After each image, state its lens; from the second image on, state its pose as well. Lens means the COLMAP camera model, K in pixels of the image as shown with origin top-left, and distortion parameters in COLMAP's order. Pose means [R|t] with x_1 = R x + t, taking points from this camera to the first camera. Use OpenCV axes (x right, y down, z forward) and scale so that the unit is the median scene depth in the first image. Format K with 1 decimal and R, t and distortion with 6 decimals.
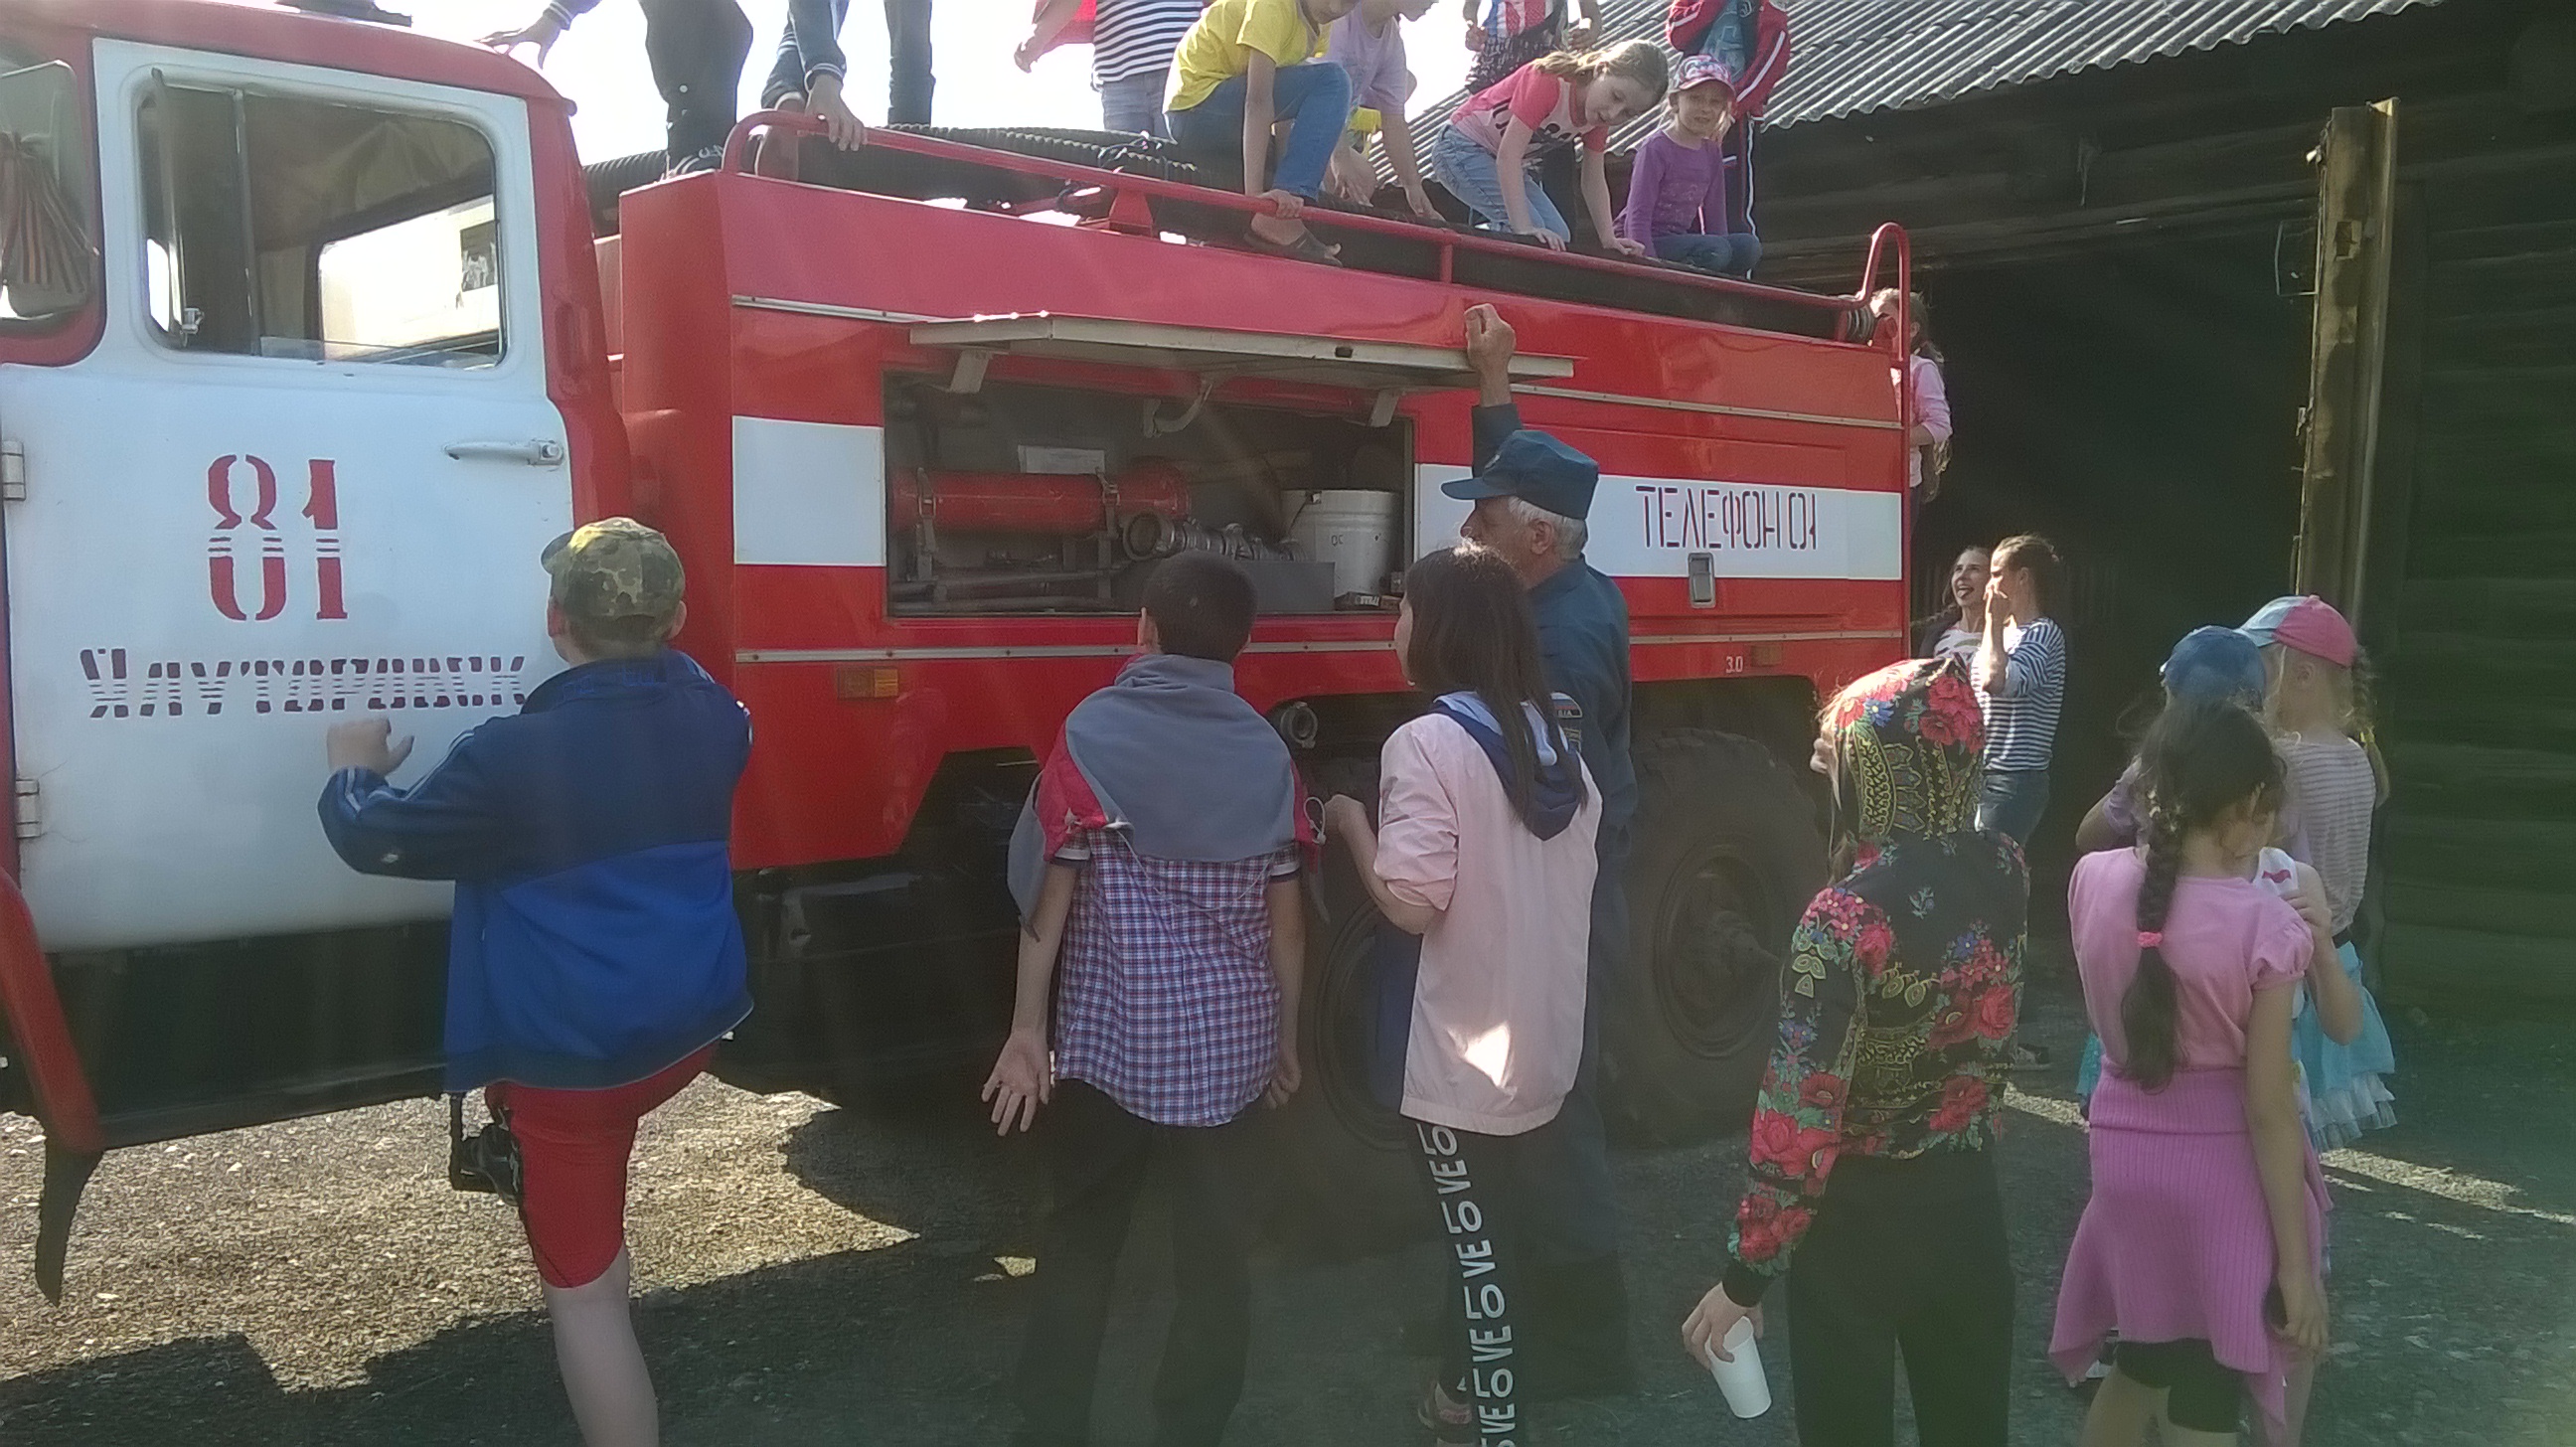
lens RADIAL K [[2044.3, 0, 1298.7], [0, 2044.3, 647.8], [0, 0, 1]] dist [0.000176, -0.001970]
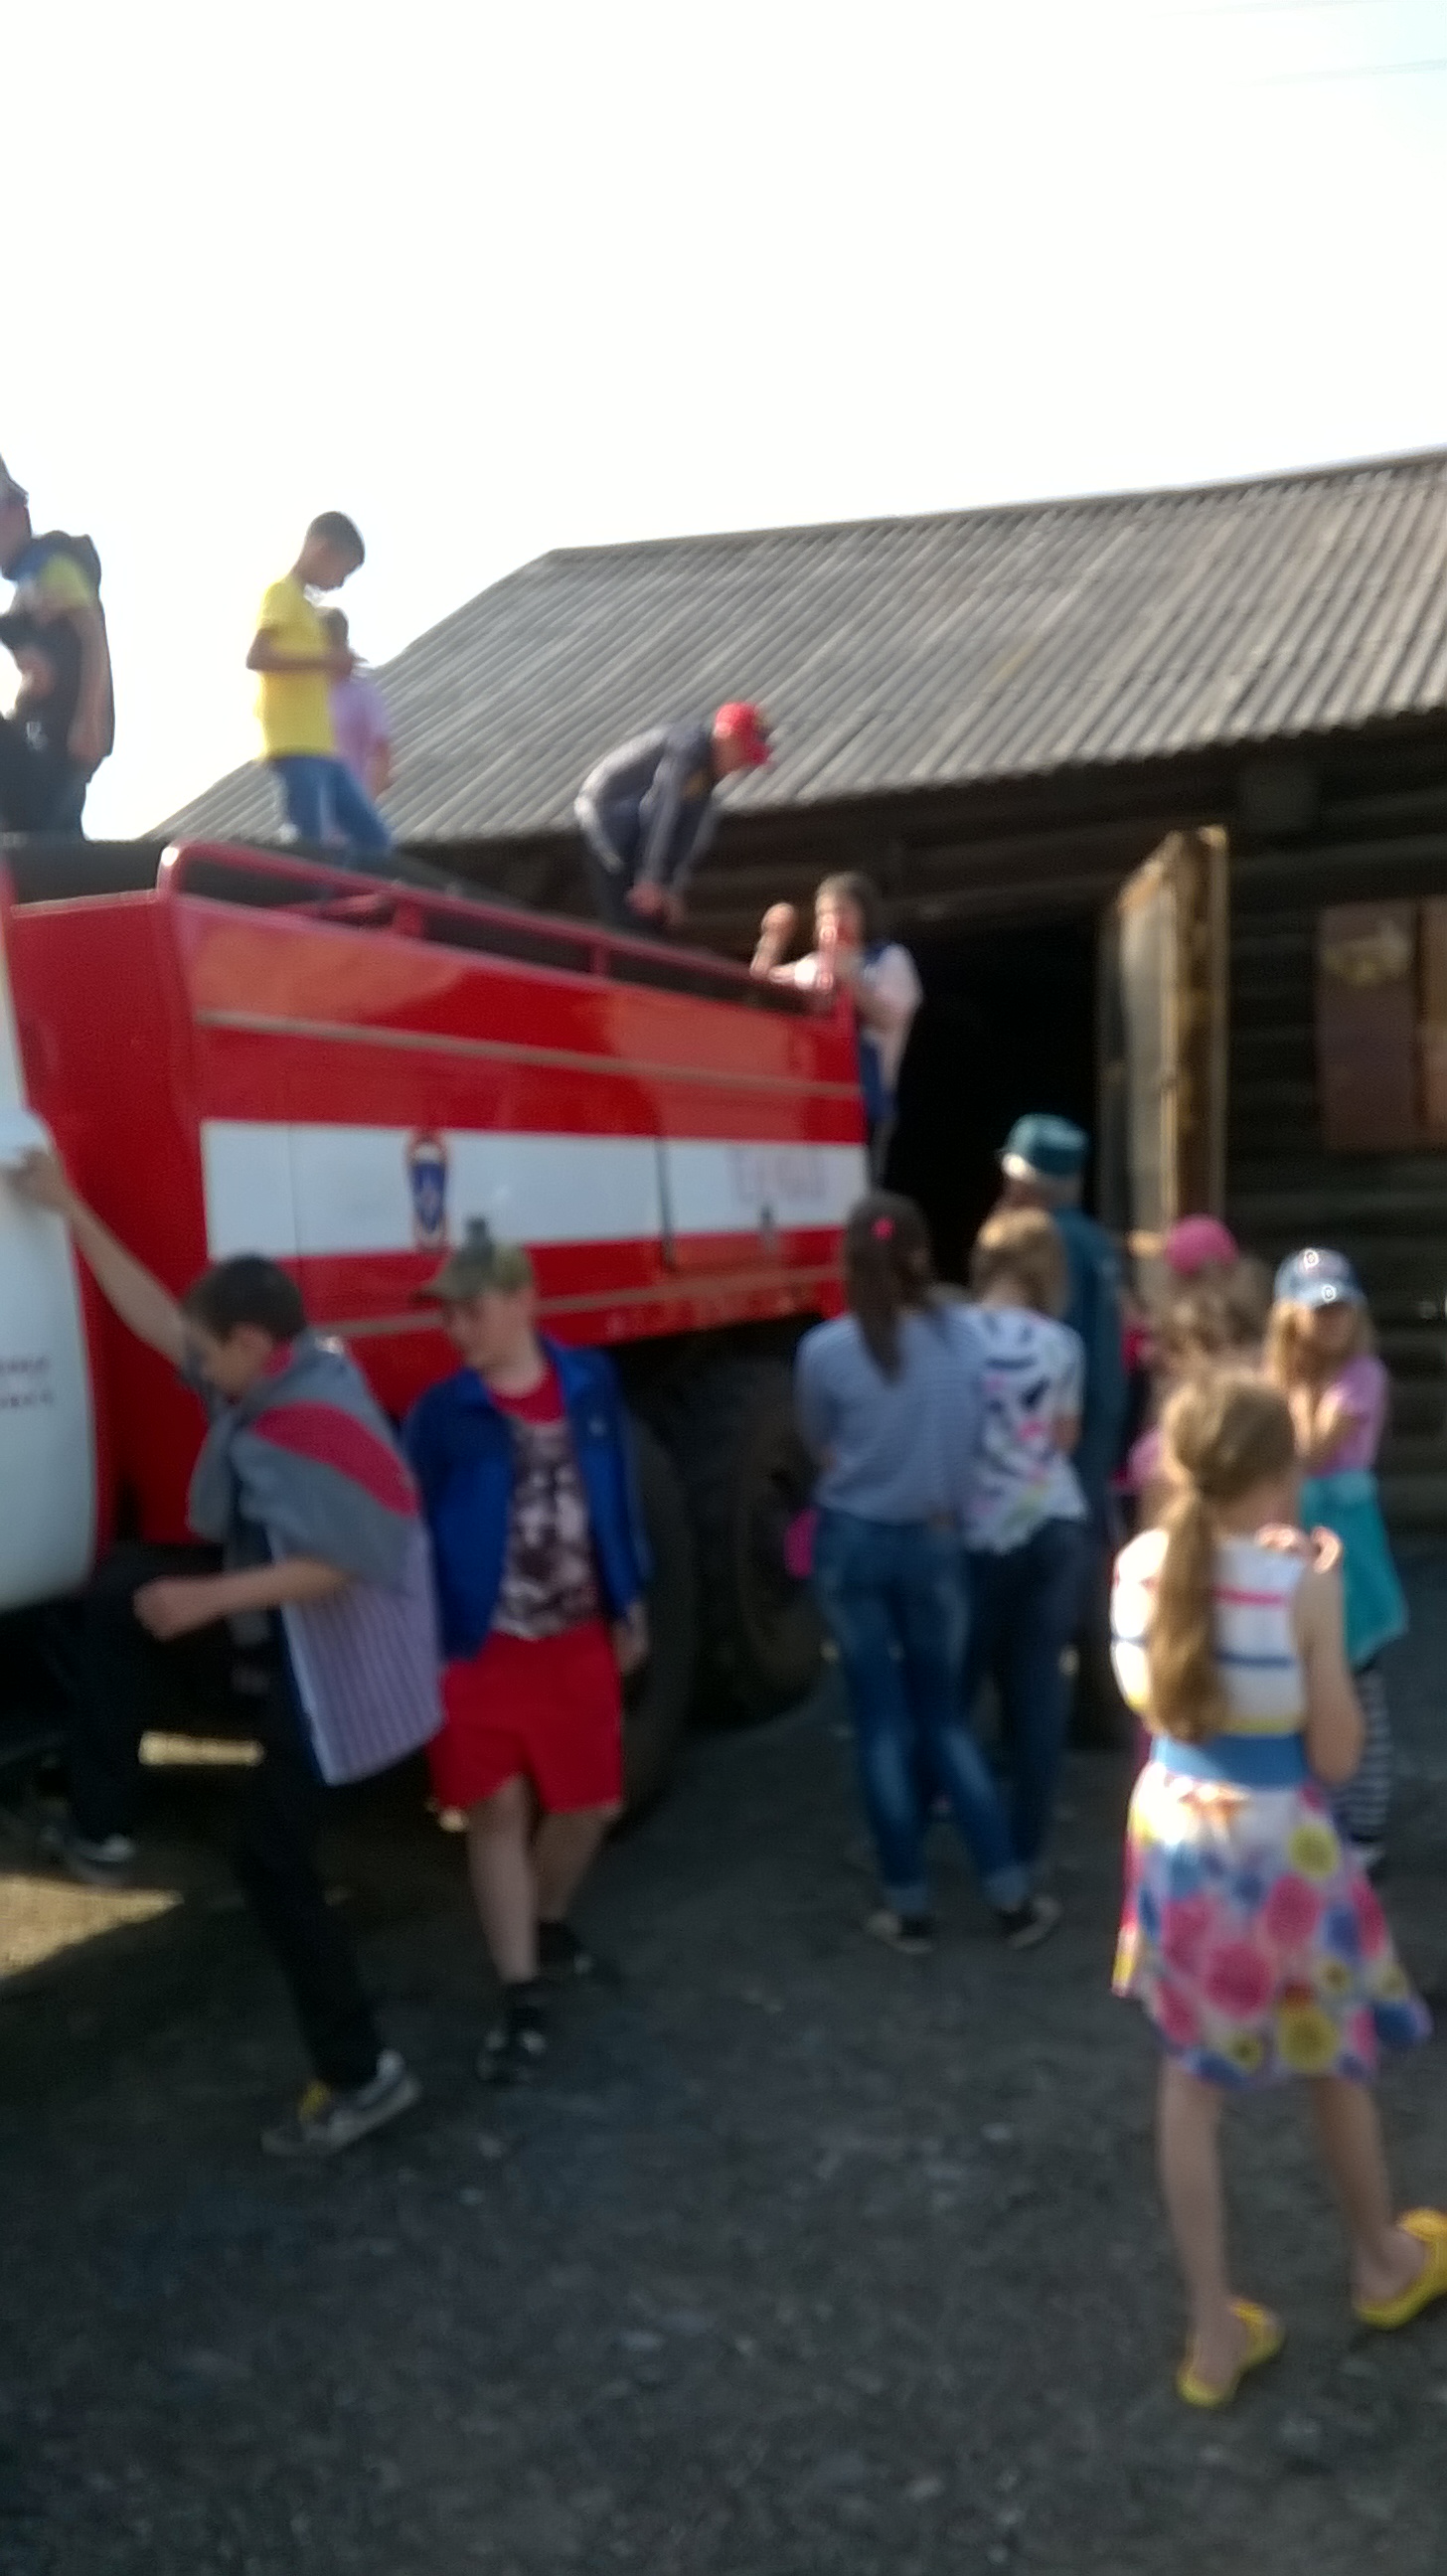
lens RADIAL K [[2024.2, 0, 723.5], [0, 2024.2, 1288.0], [0, 0, 1]] dist [0.041706, -0.106405]
pose [[0.923966, -0.059720, 0.377782, -0.258812], [0.061579, 0.998076, 0.007170, -0.010749], [-0.377484, 0.016639, 0.925867, -0.057710]]
